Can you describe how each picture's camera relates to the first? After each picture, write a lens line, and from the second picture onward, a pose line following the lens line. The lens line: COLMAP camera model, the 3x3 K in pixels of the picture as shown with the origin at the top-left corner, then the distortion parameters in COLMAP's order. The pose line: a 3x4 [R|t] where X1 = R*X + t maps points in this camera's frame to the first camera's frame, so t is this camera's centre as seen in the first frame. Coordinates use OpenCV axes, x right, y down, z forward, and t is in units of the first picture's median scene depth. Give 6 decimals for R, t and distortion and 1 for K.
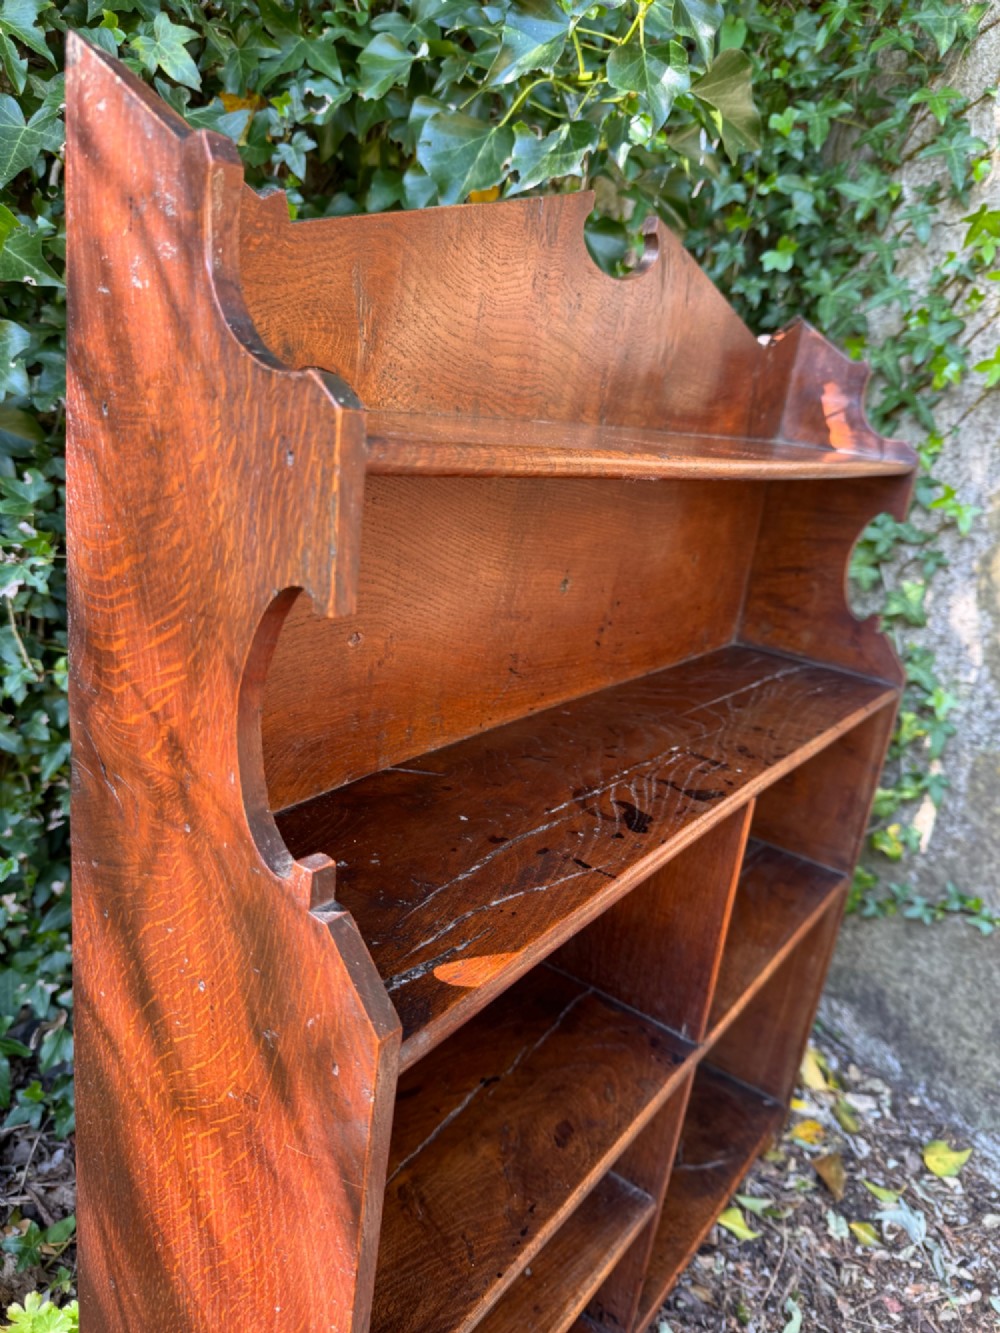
lens RADIAL K [[972.4, 0, 500.0], [0, 972.4, 666.5], [0, 0, 1]] dist [-0.012150, -0.007263]
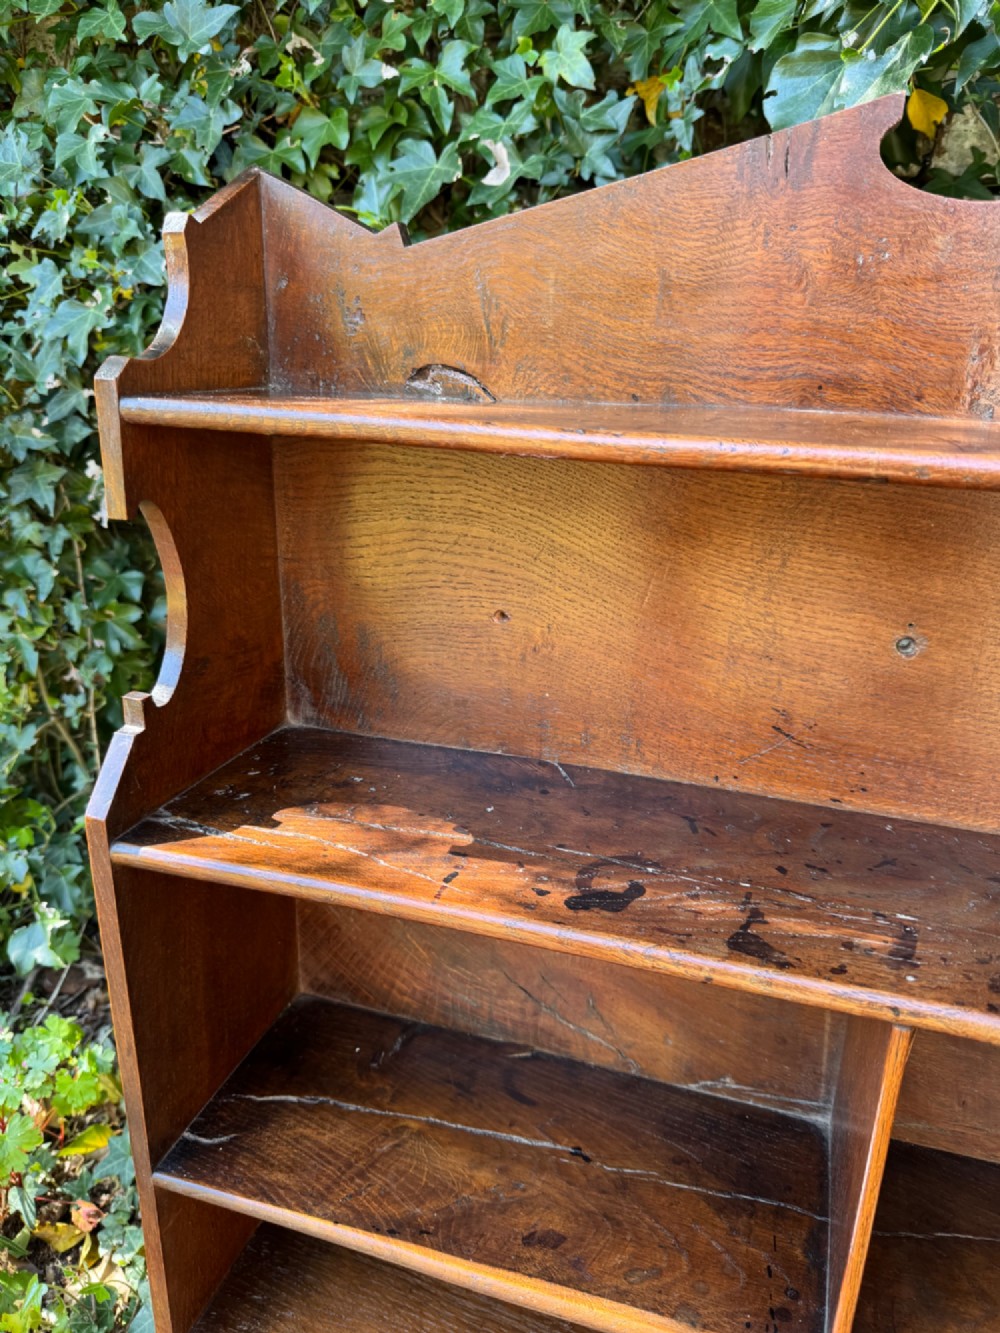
lens RADIAL K [[968.7, 0, 497.9], [0, 968.7, 677.0], [0, 0, 1]] dist [-0.010374, -0.005590]
pose [[0.795642, 0.095451, -0.598200, 0.256327], [-0.066956, 0.995314, 0.069760, -0.015711], [0.602055, -0.015450, 0.798305, 0.066538]]
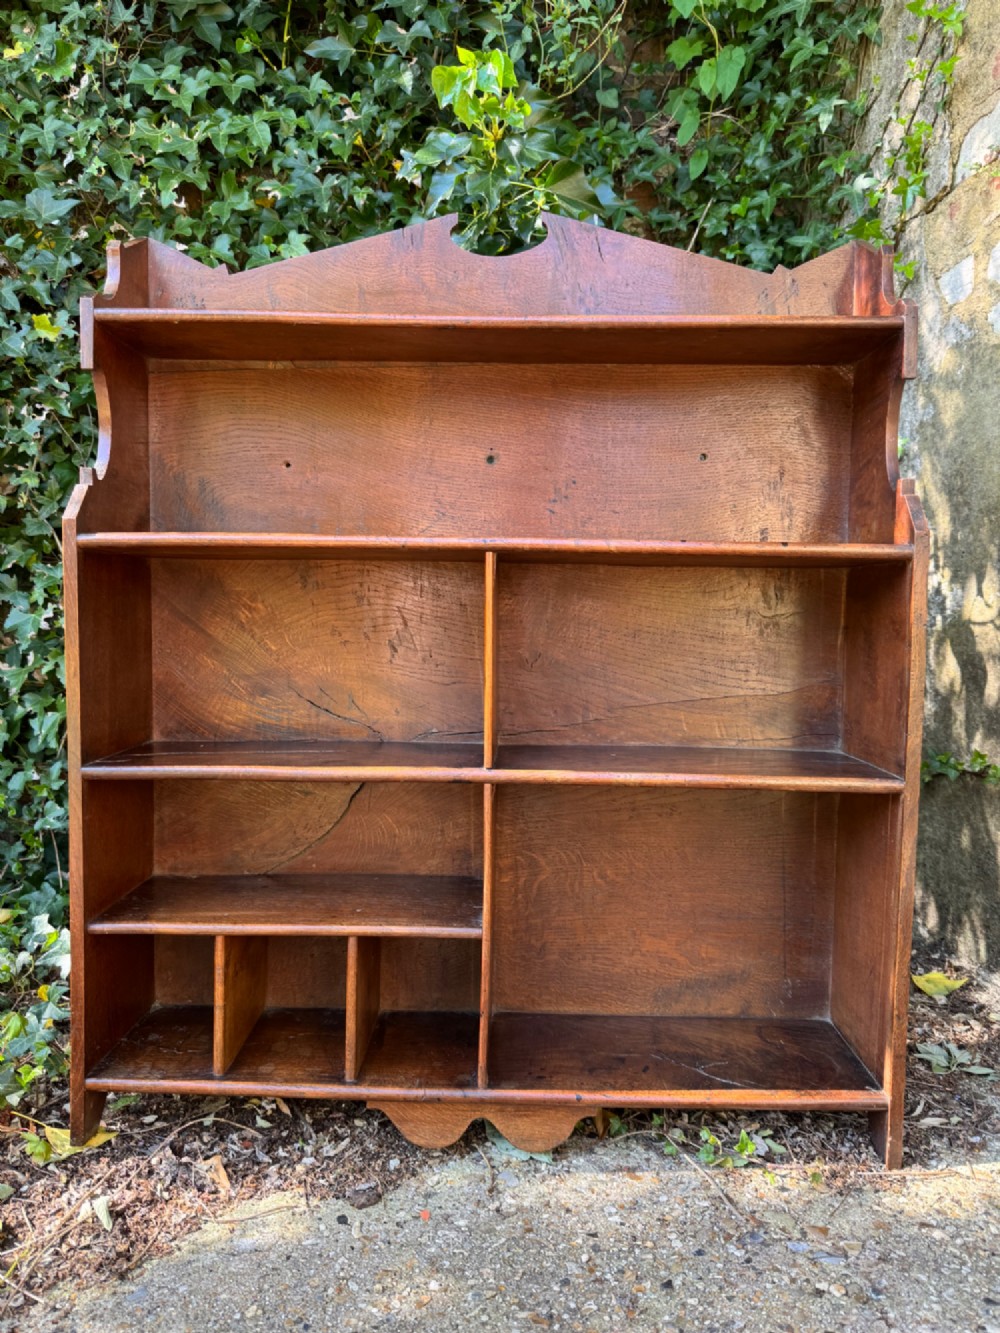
lens RADIAL K [[954.7, 0, 499.1], [0, 954.7, 670.3], [0, 0, 1]] dist [-0.014811, 0.001465]
pose [[0.934633, -0.093879, -0.342998, 0.456588], [0.024317, 0.979139, -0.201730, 0.418755], [0.354781, 0.180202, 0.917419, -0.294316]]
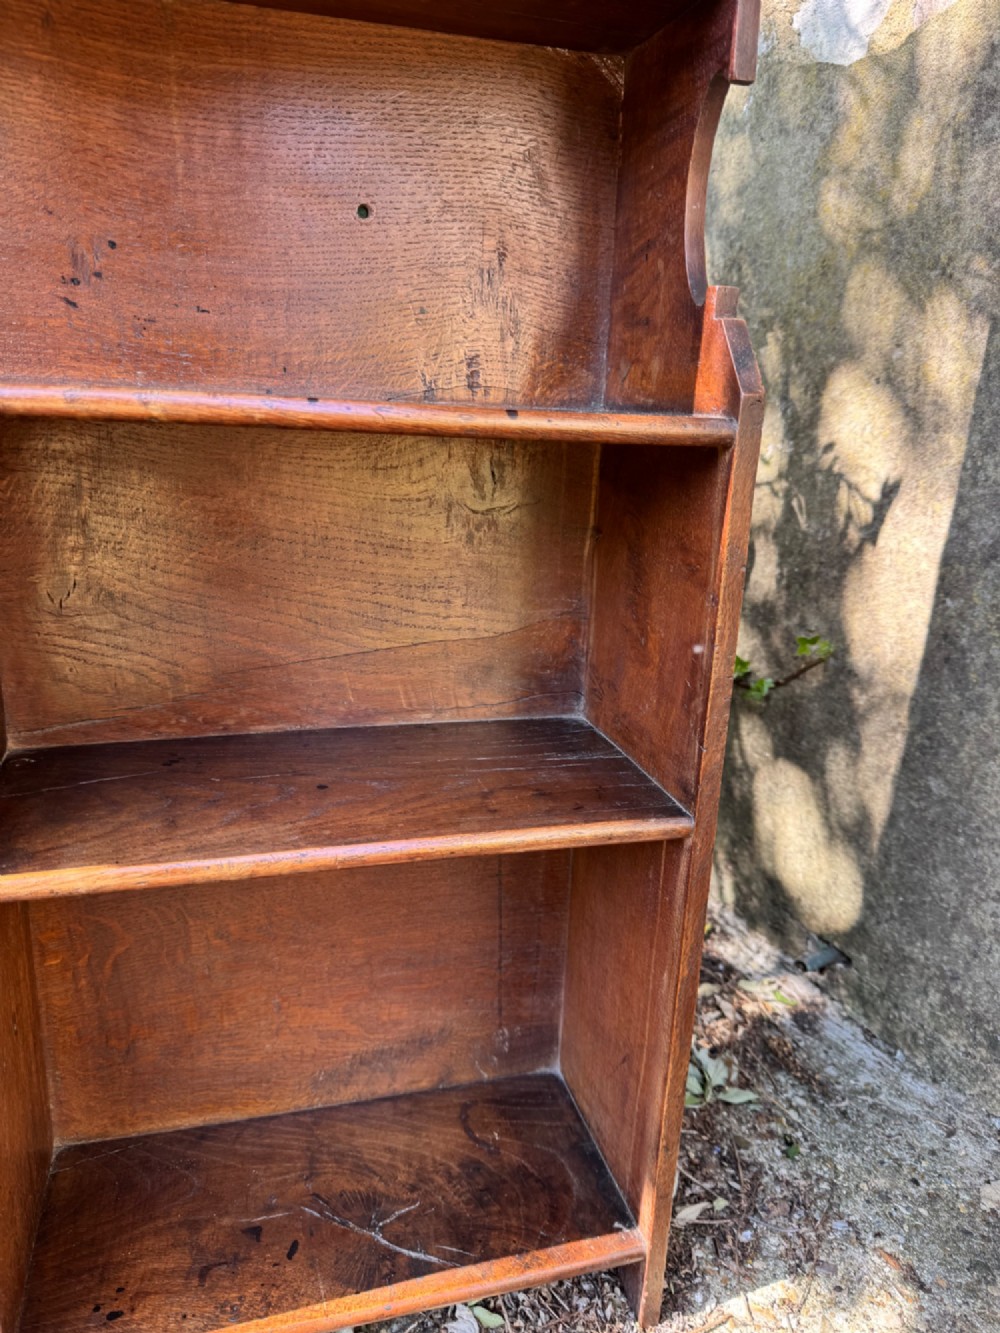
lens RADIAL K [[957.4, 0, 505.4], [0, 957.4, 674.2], [0, 0, 1]] dist [-0.000397, -0.028584]
pose [[0.995411, -0.073549, -0.061214, 0.428943], [0.076614, 0.995840, 0.049332, 0.238280], [0.057331, -0.053796, 0.996905, 0.120263]]
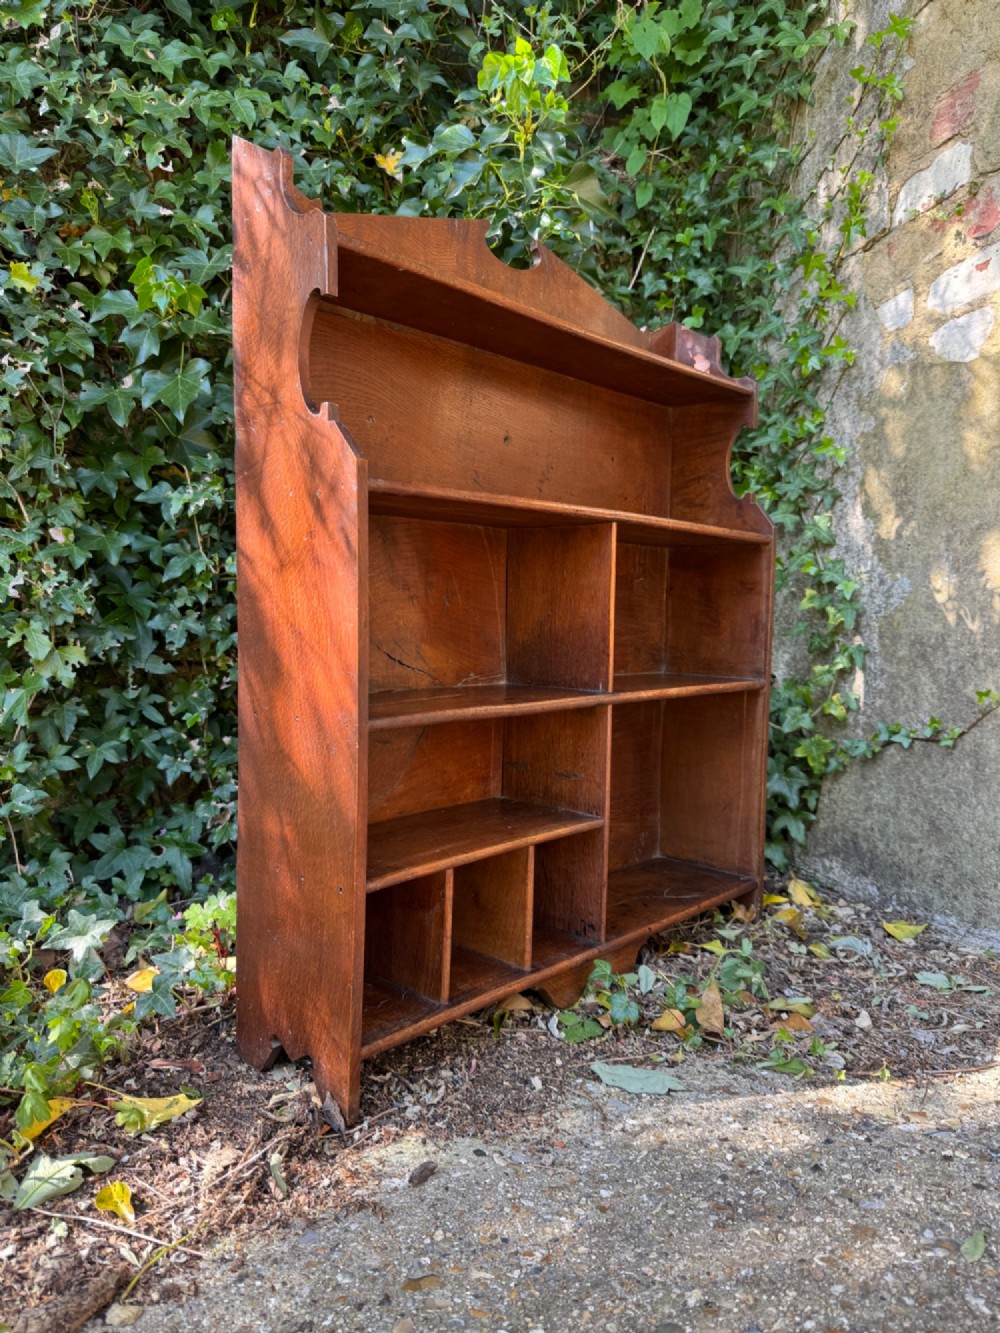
lens RADIAL K [[953.0, 0, 500.4], [0, 953.0, 670.7], [0, 0, 1]] dist [-0.002206, -0.009109]
pose [[0.985738, -0.102681, -0.133329, 0.170365], [0.068544, 0.968559, -0.239157, 0.512129], [0.153693, 0.226607, 0.961783, -0.377373]]
